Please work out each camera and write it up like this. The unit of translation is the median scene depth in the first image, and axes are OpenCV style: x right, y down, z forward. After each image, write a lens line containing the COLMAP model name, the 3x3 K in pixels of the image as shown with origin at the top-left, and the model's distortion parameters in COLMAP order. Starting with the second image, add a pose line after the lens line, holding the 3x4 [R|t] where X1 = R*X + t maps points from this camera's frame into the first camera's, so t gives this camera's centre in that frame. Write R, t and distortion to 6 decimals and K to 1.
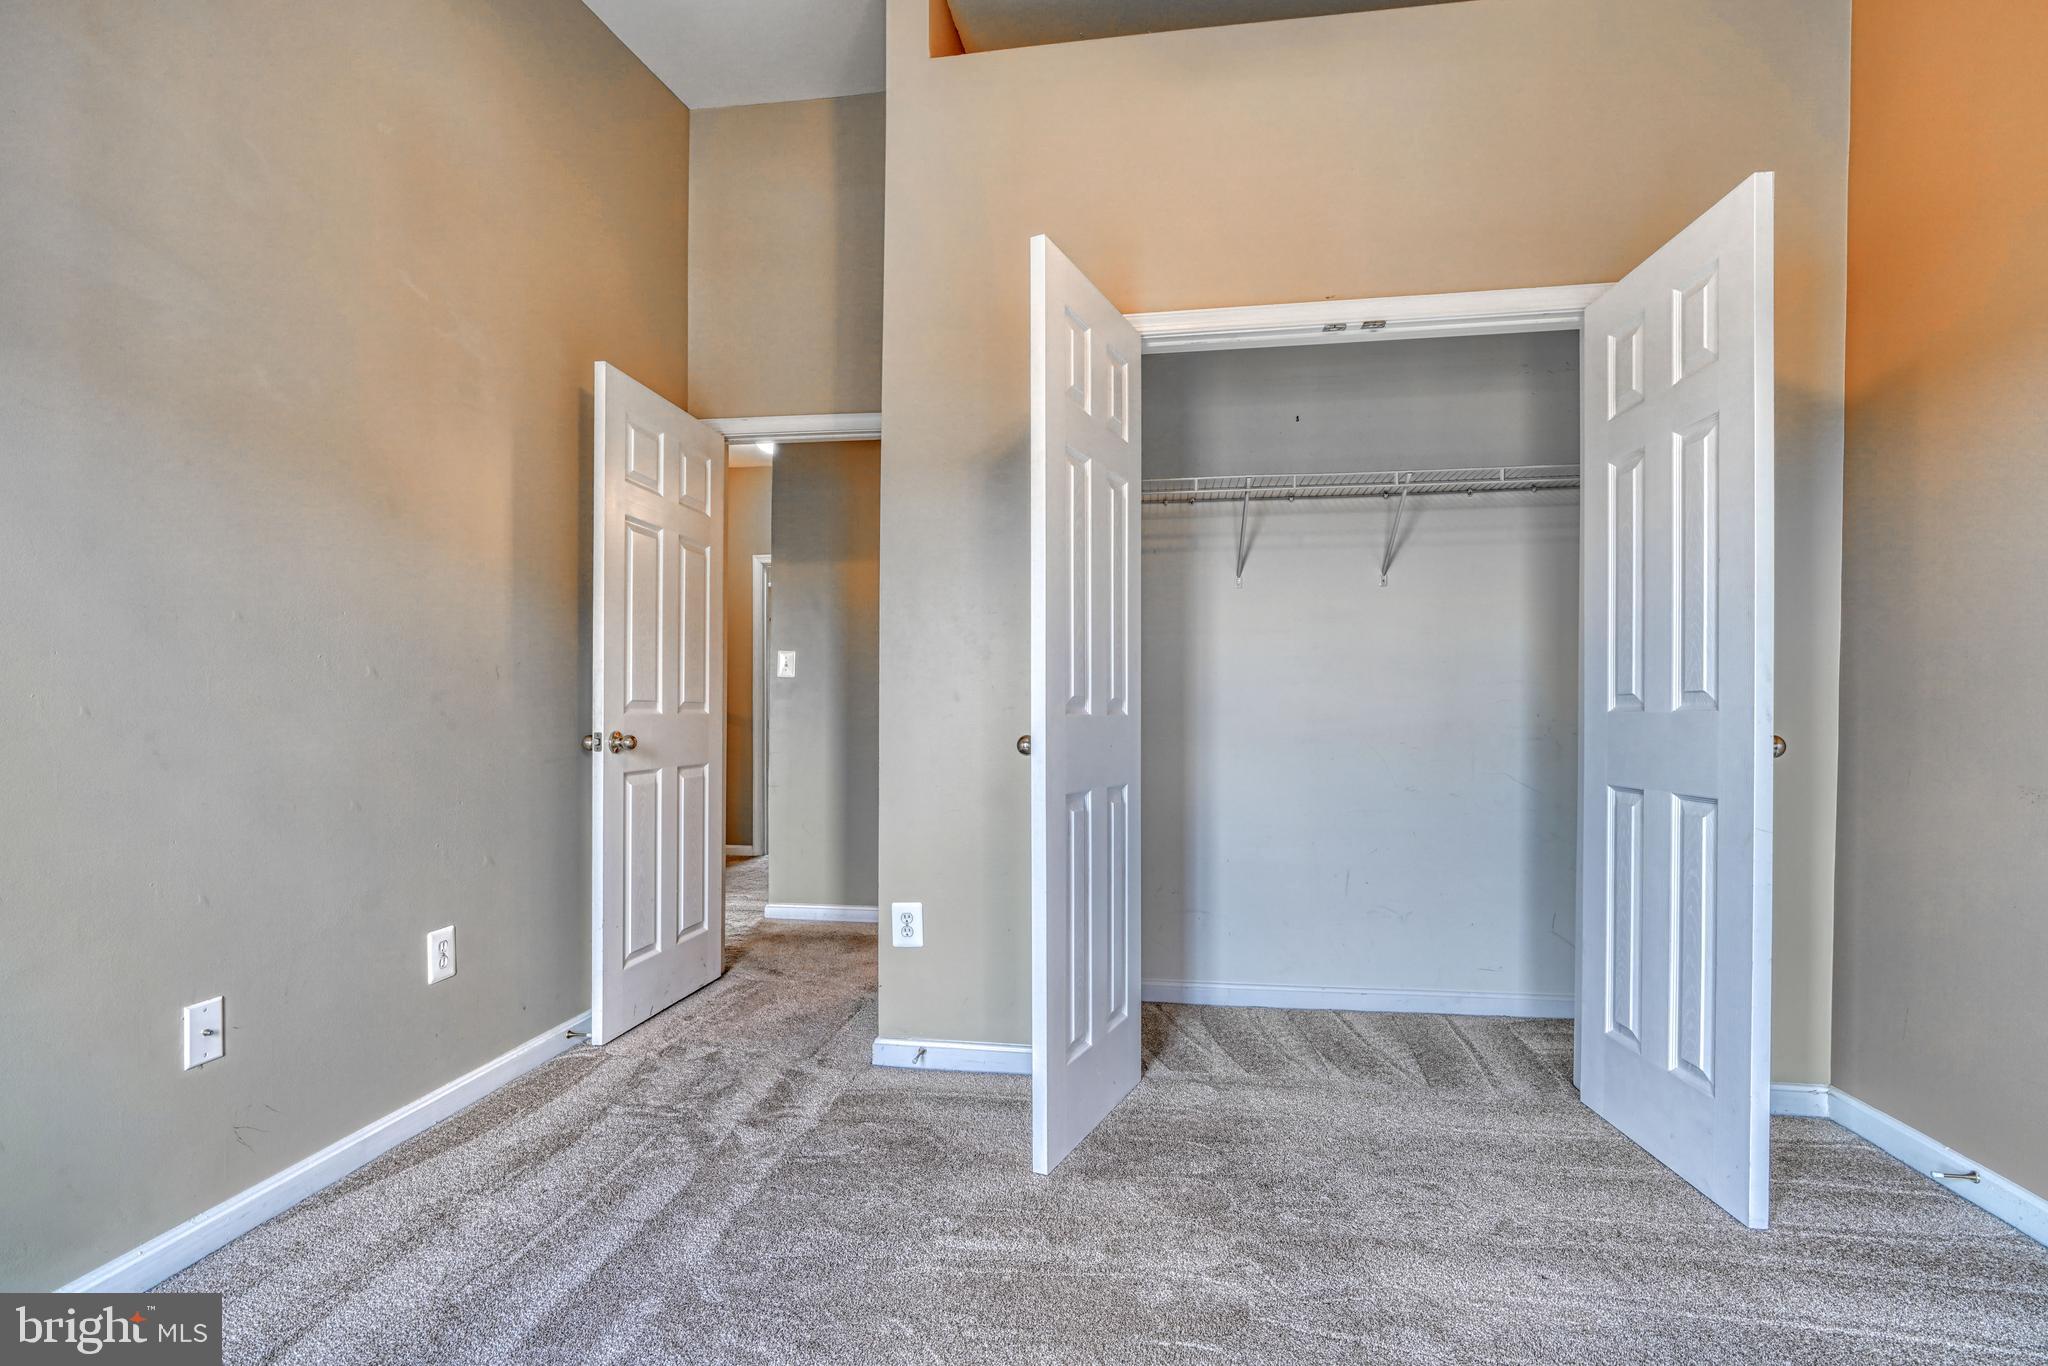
lens RADIAL K [[958.3, 0, 1017.6], [0, 958.3, 754.7], [0, 0, 1]] dist [-0.001909, -0.000110]
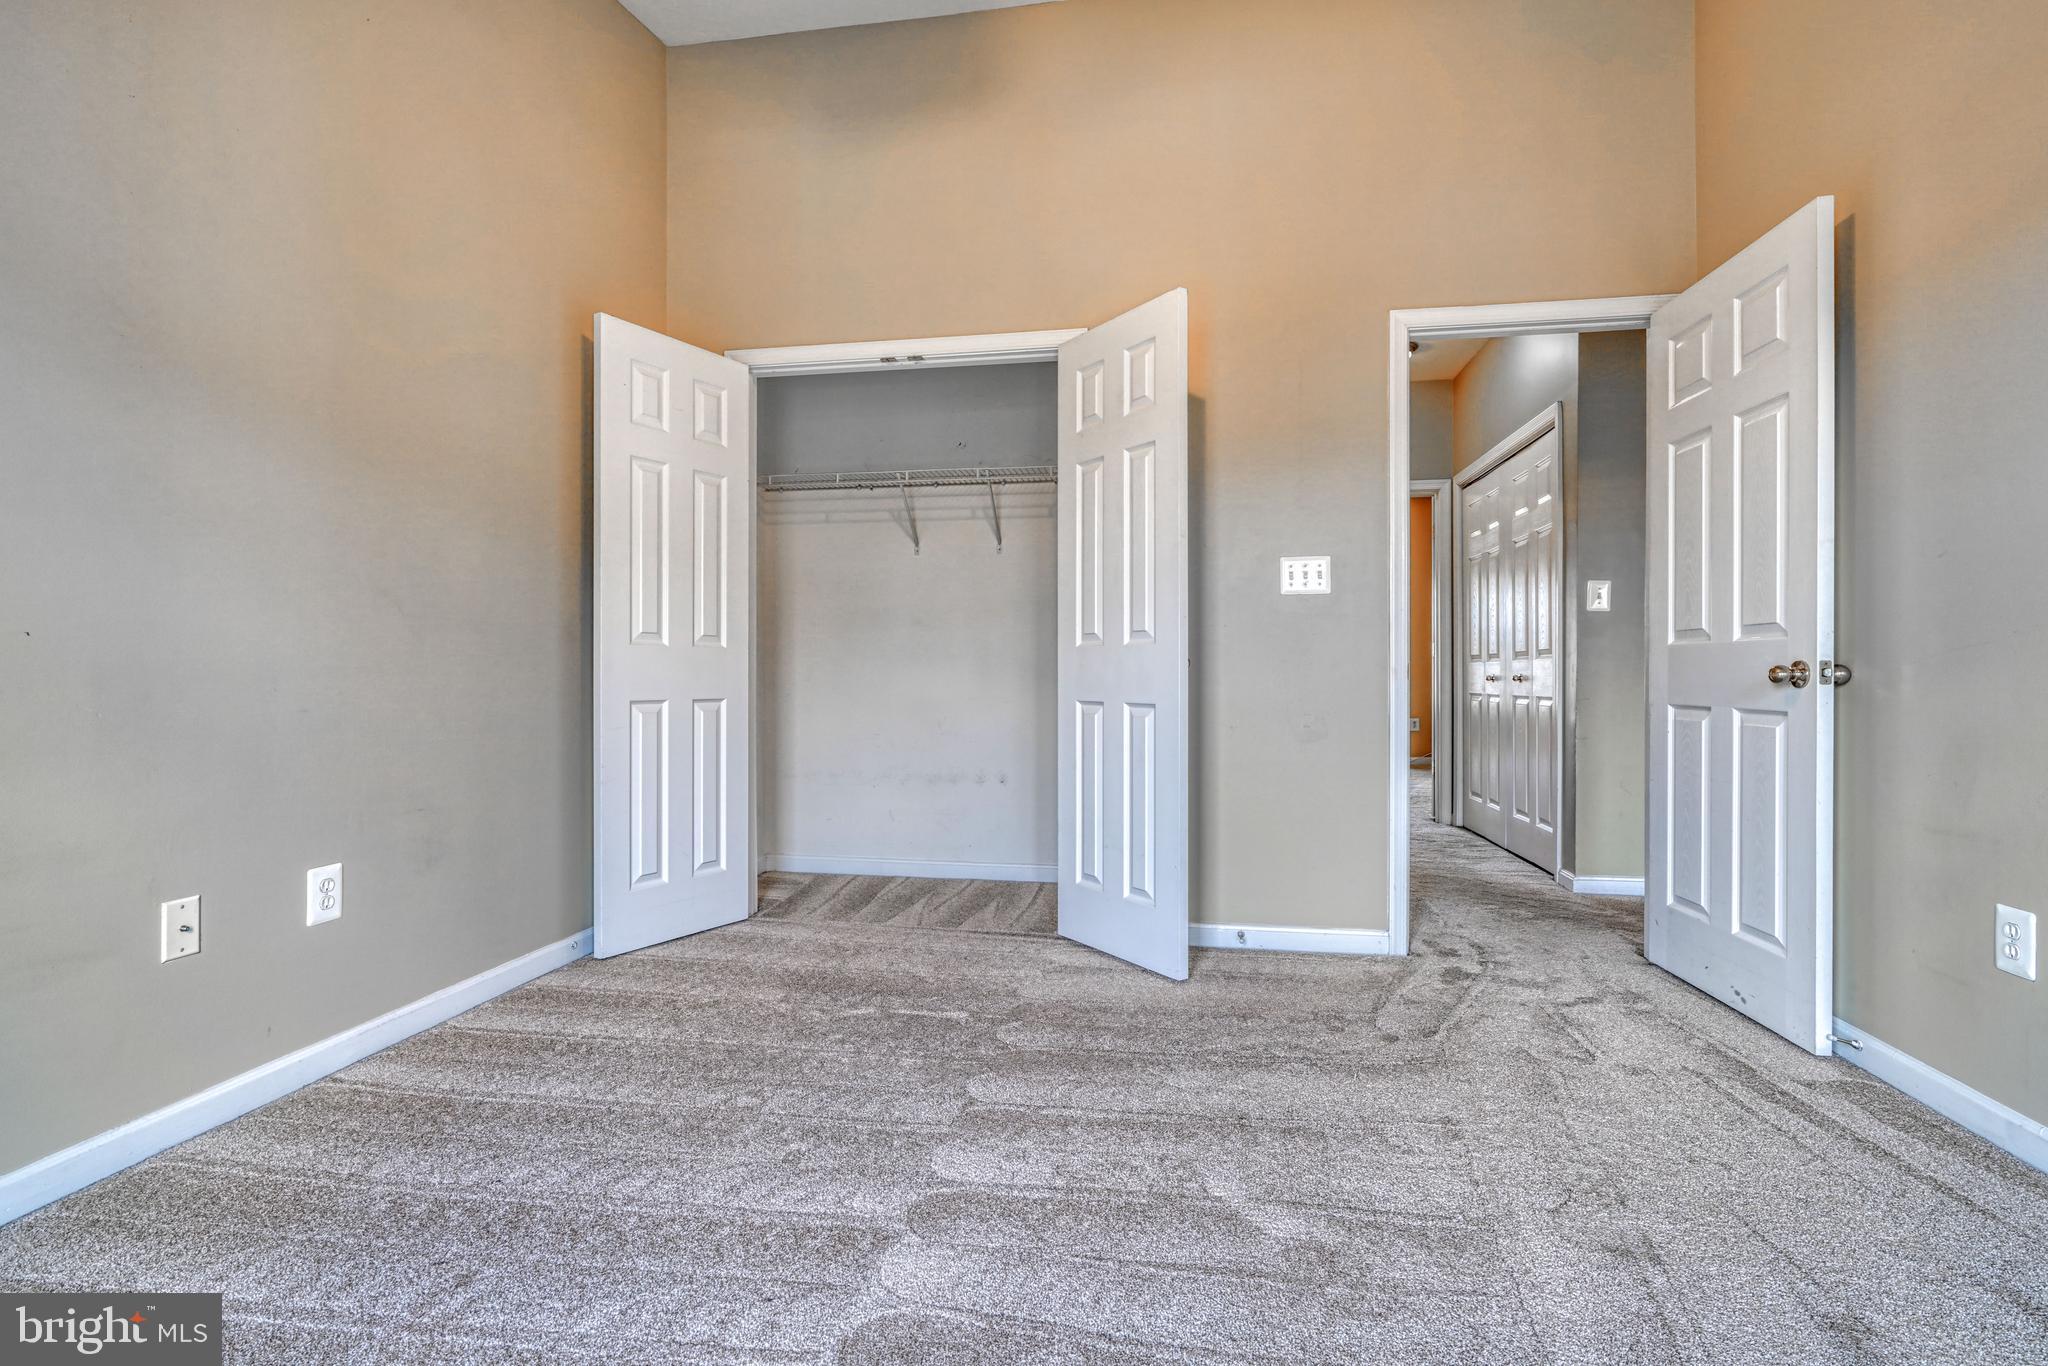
lens RADIAL K [[924.4, 0, 1019.4], [0, 924.4, 676.0], [0, 0, 1]] dist [-0.005133, 0.000401]
pose [[0.999964, 0.008495, -0.000467, 0.519770], [-0.008500, 0.999897, -0.011549, 0.011750], [0.000368, 0.011553, 0.999933, -0.293012]]
